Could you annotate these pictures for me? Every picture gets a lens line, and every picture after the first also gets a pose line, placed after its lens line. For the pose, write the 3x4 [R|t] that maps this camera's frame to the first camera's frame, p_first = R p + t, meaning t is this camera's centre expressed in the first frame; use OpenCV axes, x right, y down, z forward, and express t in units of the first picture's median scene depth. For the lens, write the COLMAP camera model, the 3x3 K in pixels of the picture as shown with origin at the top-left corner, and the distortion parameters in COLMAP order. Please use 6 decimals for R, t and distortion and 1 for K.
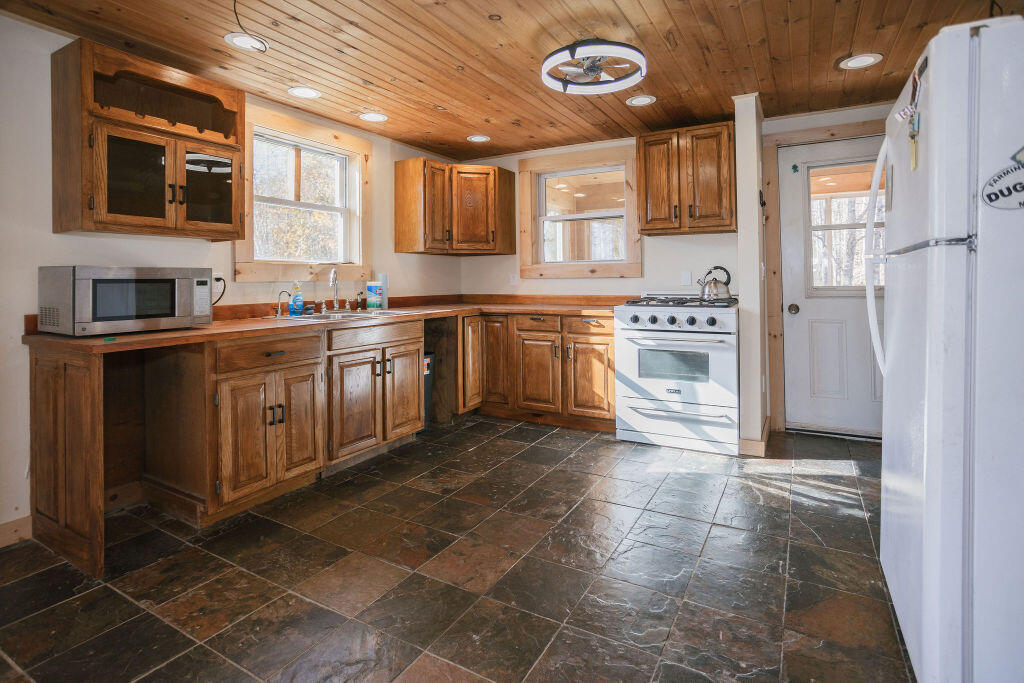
lens RADIAL K [[516.4, 0, 510.7], [0, 516.4, 271.0], [0, 0, 1]] dist [-0.001483, -0.000133]
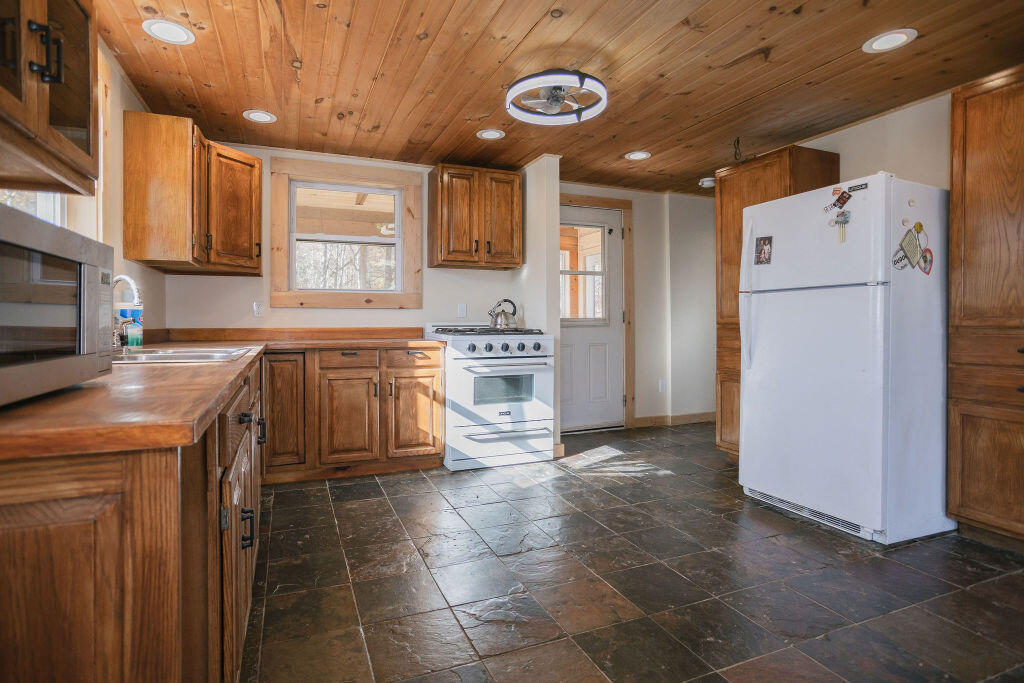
lens RADIAL K [[521.6, 0, 517.6], [0, 521.6, 317.3], [0, 0, 1]] dist [-0.003349, -0.000370]
pose [[0.639241, 0.010571, 0.768934, -0.454621], [-0.018855, 0.999820, 0.001930, 0.027348], [-0.768775, -0.015732, 0.639325, 0.258809]]
